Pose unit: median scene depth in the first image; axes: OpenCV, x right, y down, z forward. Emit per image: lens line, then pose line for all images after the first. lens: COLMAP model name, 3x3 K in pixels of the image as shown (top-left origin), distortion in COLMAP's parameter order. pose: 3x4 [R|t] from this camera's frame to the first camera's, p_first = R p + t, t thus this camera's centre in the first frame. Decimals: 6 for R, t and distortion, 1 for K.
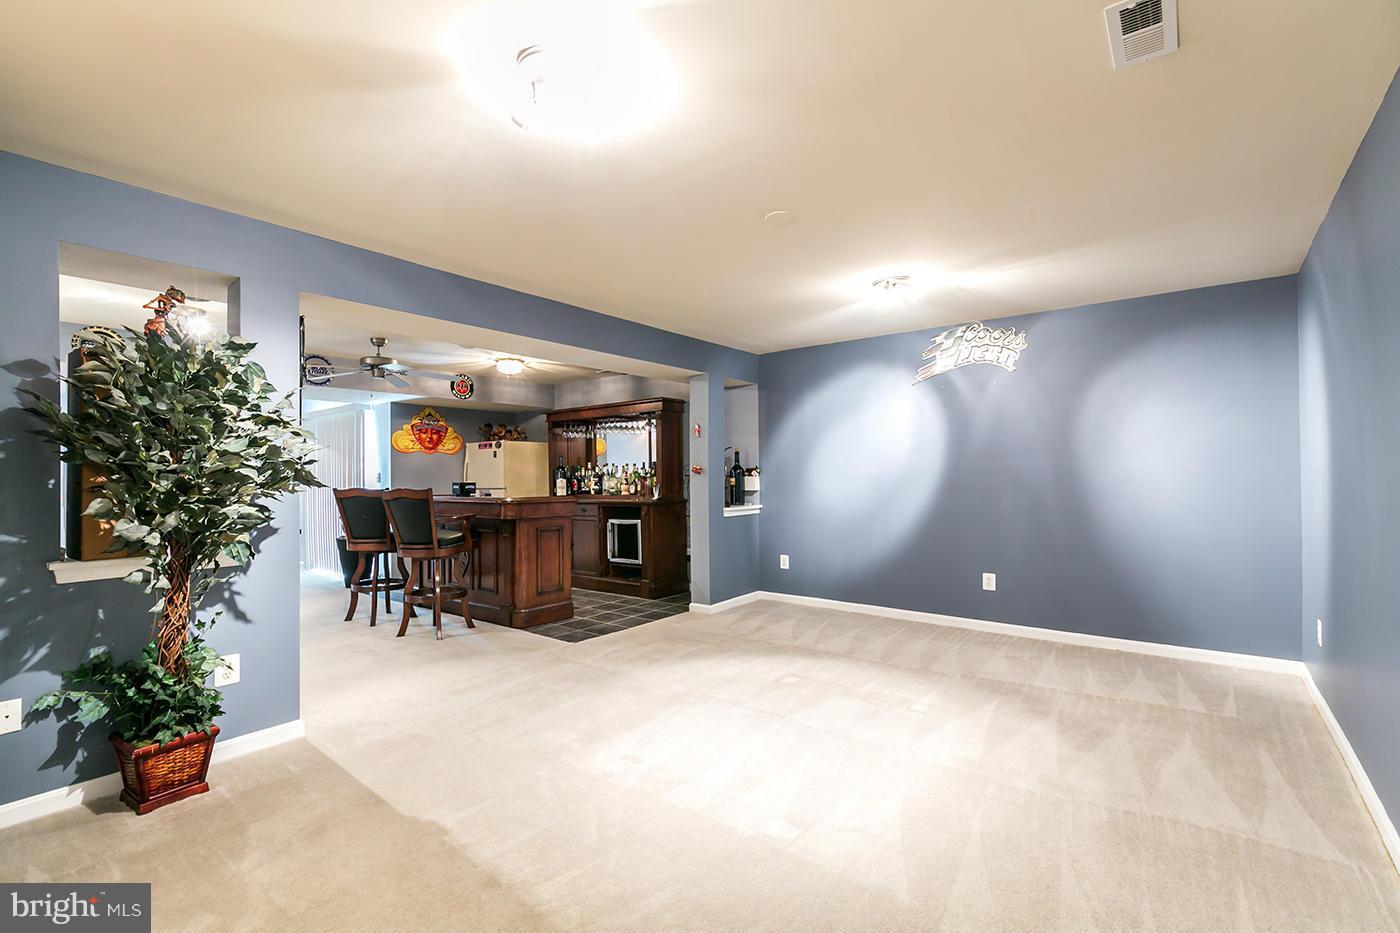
lens RADIAL K [[634.5, 0, 694.3], [0, 634.5, 464.1], [0, 0, 1]] dist [0.013709, -0.006072]
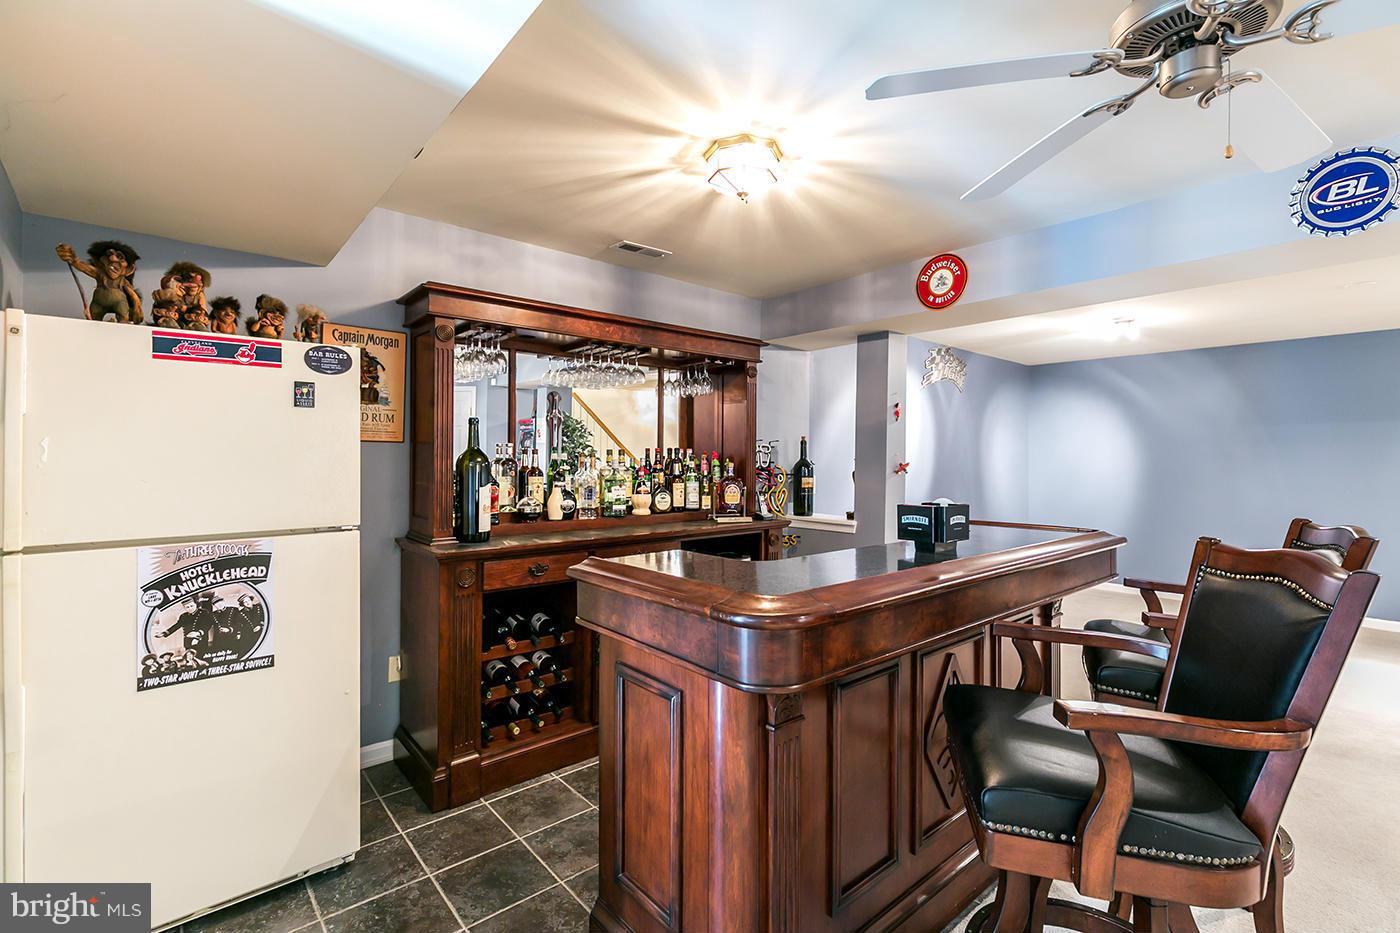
lens RADIAL K [[634.5, 0, 694.3], [0, 634.5, 464.1], [0, 0, 1]] dist [0.013709, -0.006072]
pose [[0.151884, 0.002846, 0.988394, -0.555264], [-0.017929, 0.999839, -0.000124, 0.009079], [-0.988236, -0.017702, 0.151910, 0.842495]]
